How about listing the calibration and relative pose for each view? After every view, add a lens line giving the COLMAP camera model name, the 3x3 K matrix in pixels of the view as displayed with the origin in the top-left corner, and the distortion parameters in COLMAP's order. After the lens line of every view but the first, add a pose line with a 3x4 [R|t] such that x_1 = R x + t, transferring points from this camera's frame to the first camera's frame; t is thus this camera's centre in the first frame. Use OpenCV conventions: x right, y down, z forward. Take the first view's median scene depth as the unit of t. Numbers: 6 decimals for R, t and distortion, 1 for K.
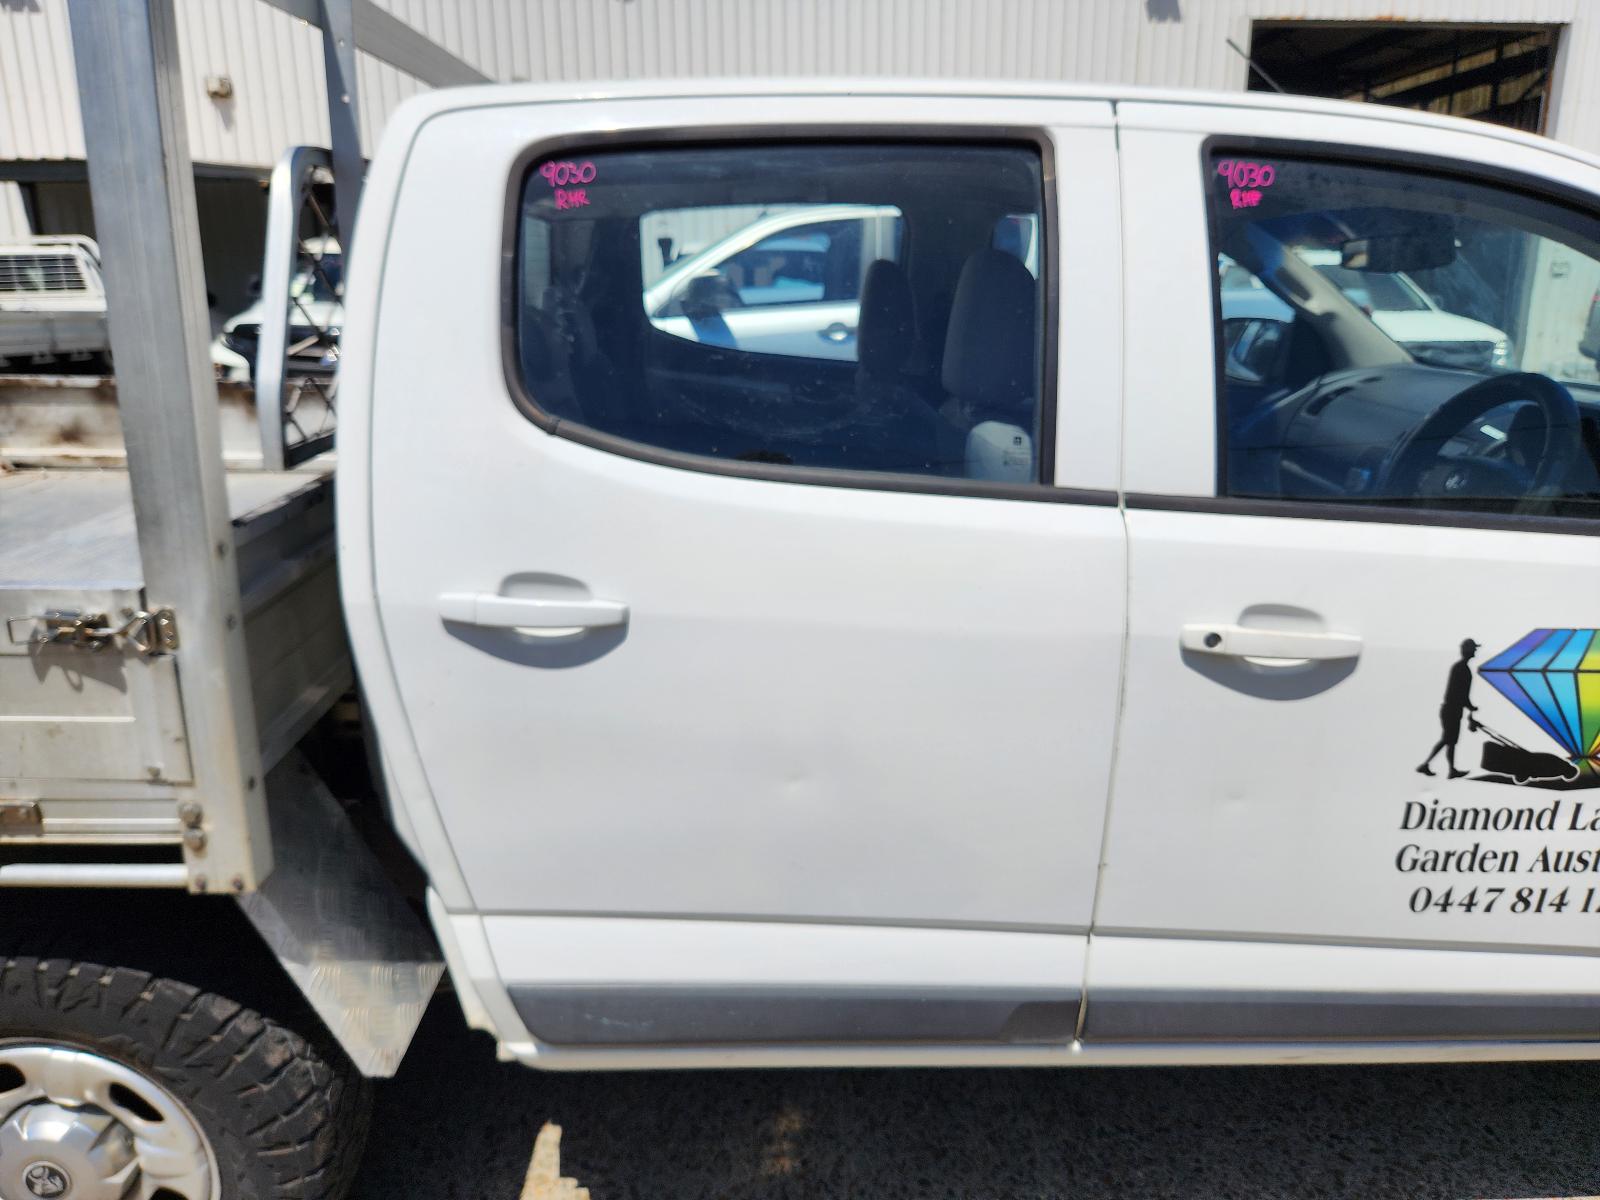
lens RADIAL K [[1079.1, 0, 785.3], [0, 1079.1, 587.2], [0, 0, 1]] dist [0.045371, -0.037866]
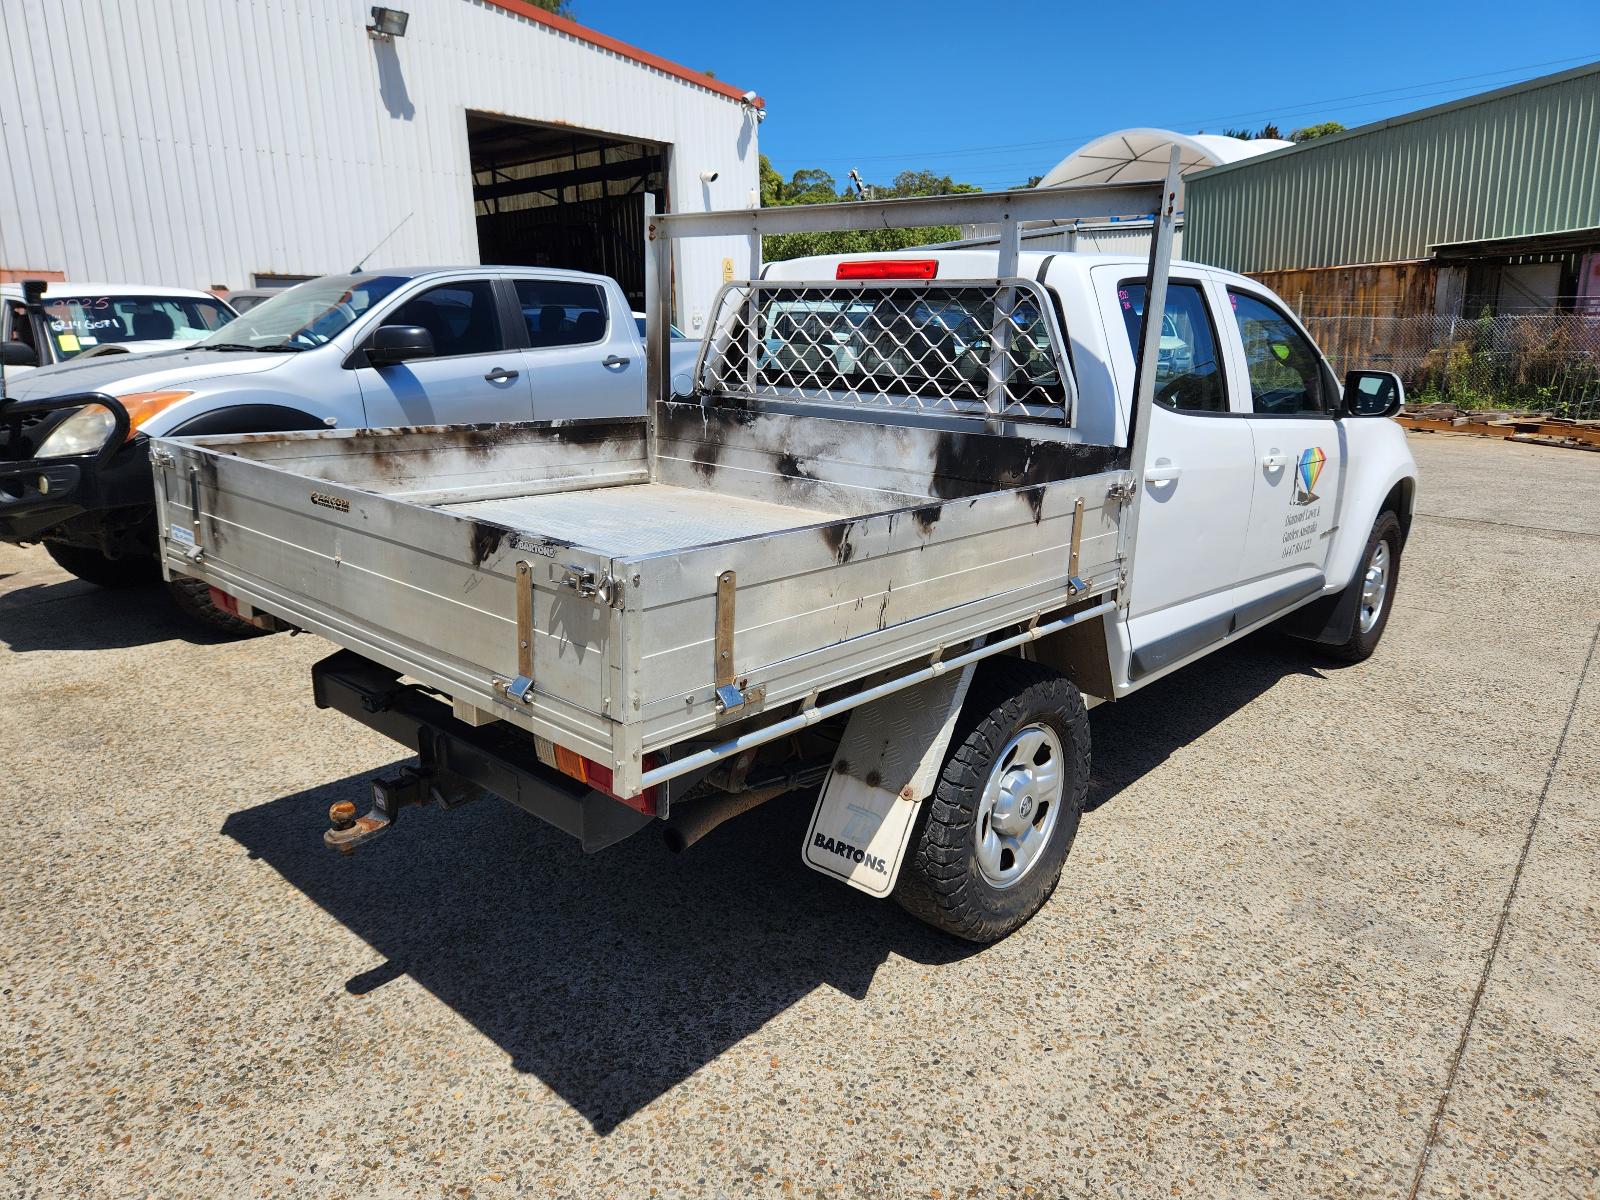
lens RADIAL K [[1074.1, 0, 799.9], [0, 1074.1, 588.3], [0, 0, 1]] dist [0.051852, -0.045207]
pose [[0.691565, -0.168391, 0.702412, -2.357898], [0.196398, 0.979646, 0.041488, 0.013467], [-0.695101, 0.109261, 0.710561, -0.112826]]
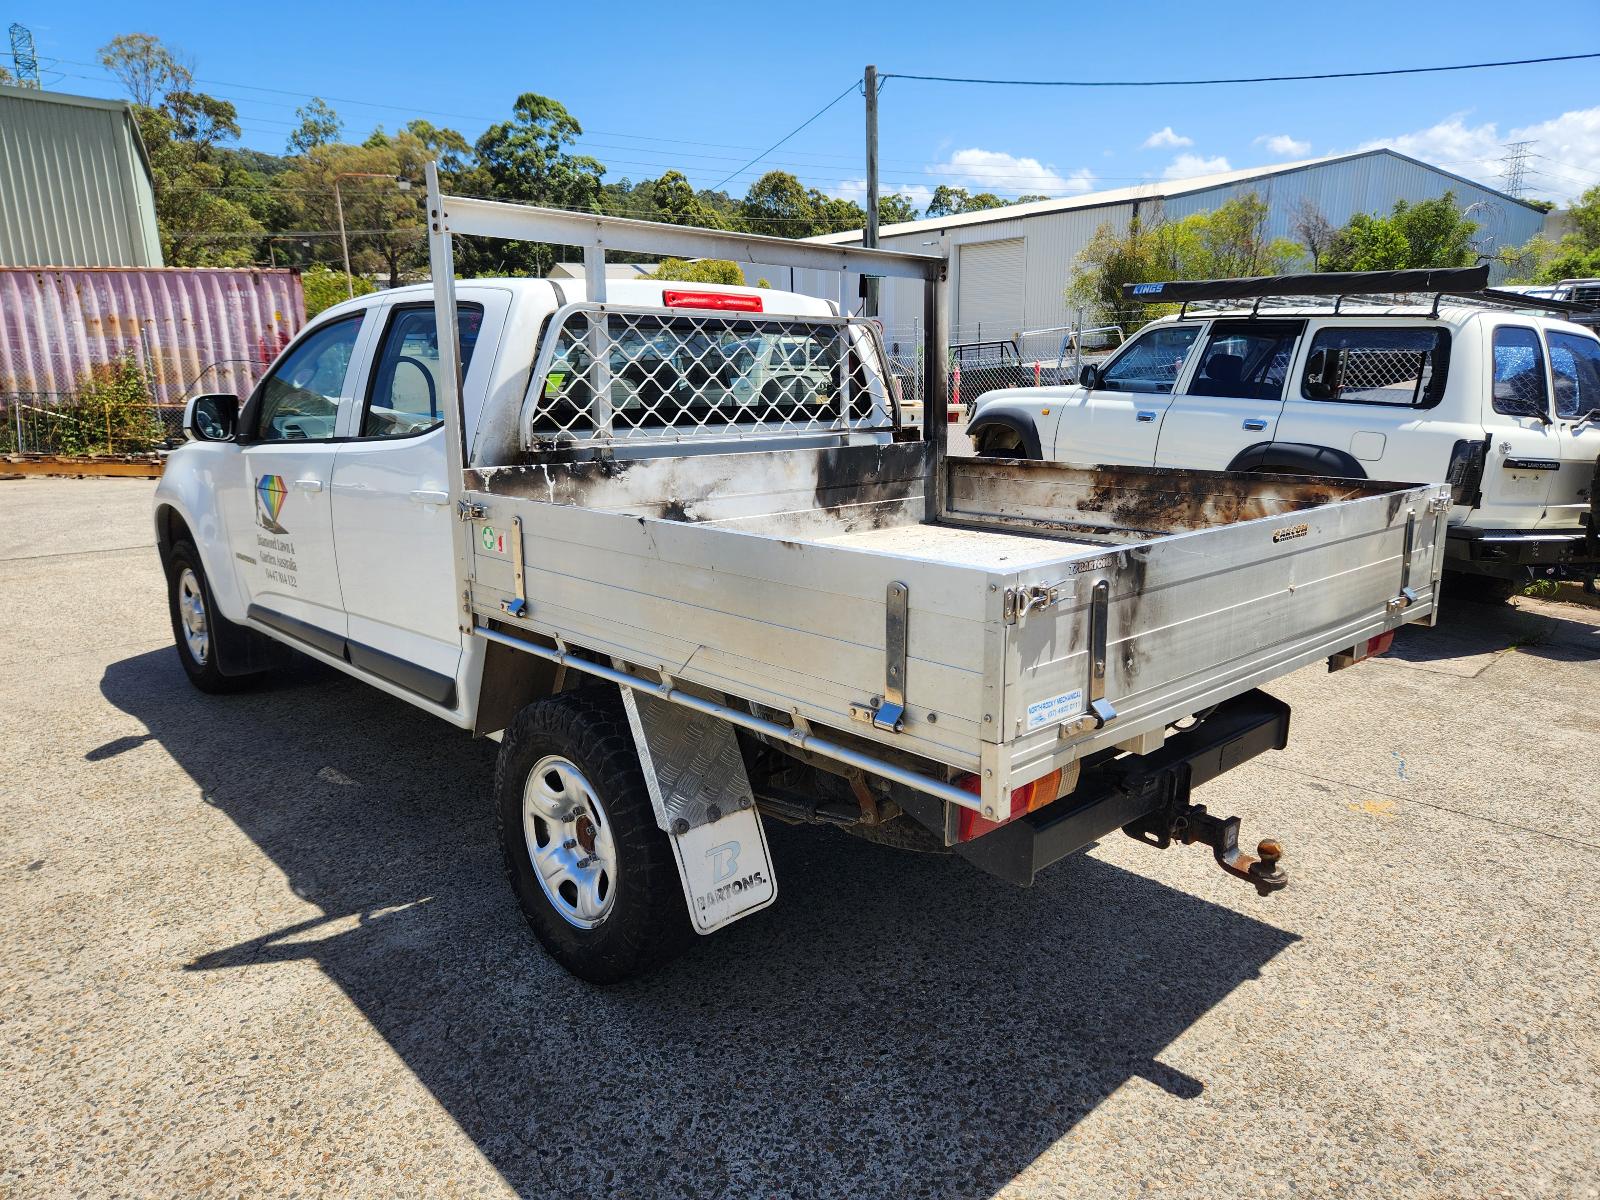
lens RADIAL K [[1074.1, 0, 795.4], [0, 1074.1, 591.9], [0, 0, 1]] dist [0.051852, -0.045207]
pose [[-0.666090, -0.158145, 0.728913, -2.386168], [0.210017, 0.897958, 0.386737, -0.867442], [-0.715693, 0.410685, -0.564908, 2.924433]]
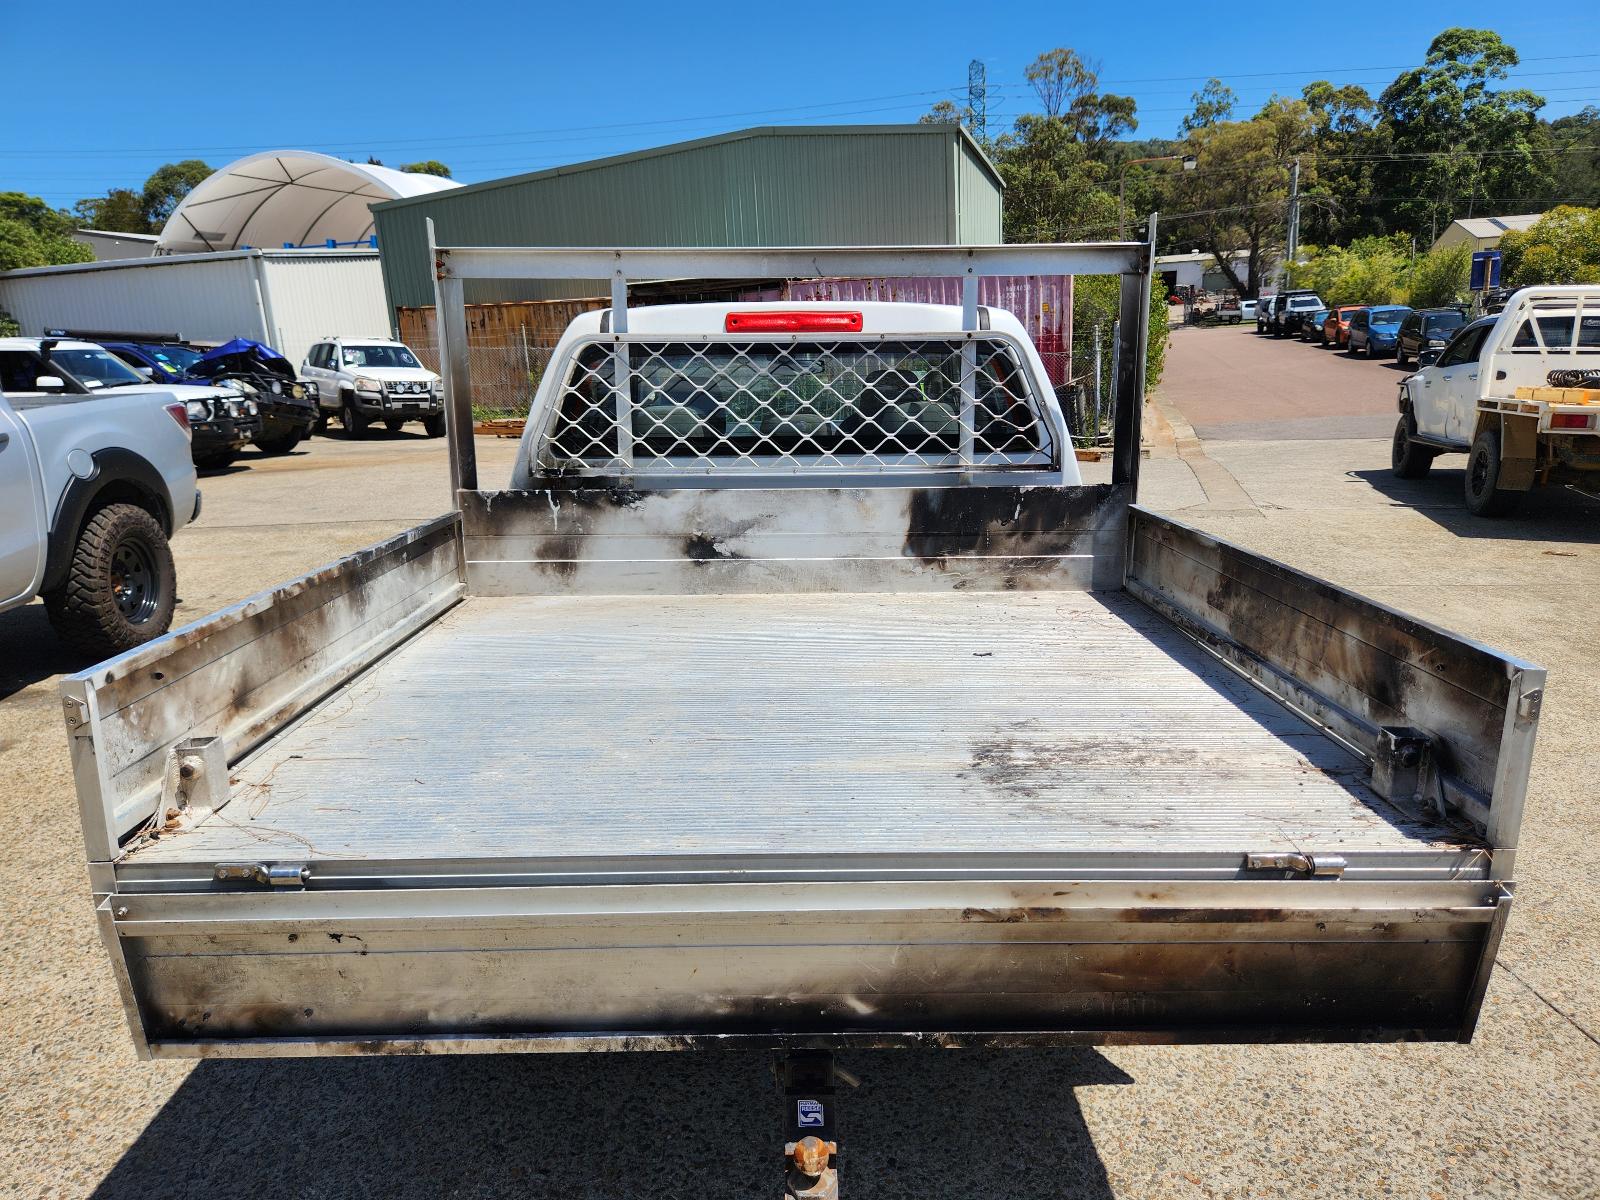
lens RADIAL K [[1074.1, 0, 800.7], [0, 1074.1, 595.0], [0, 0, 1]] dist [0.051852, -0.045207]
pose [[0.018717, -0.226714, 0.973782, -2.680082], [0.300223, 0.930281, 0.210815, -0.492244], [-0.953685, 0.288406, 0.085476, 1.370546]]
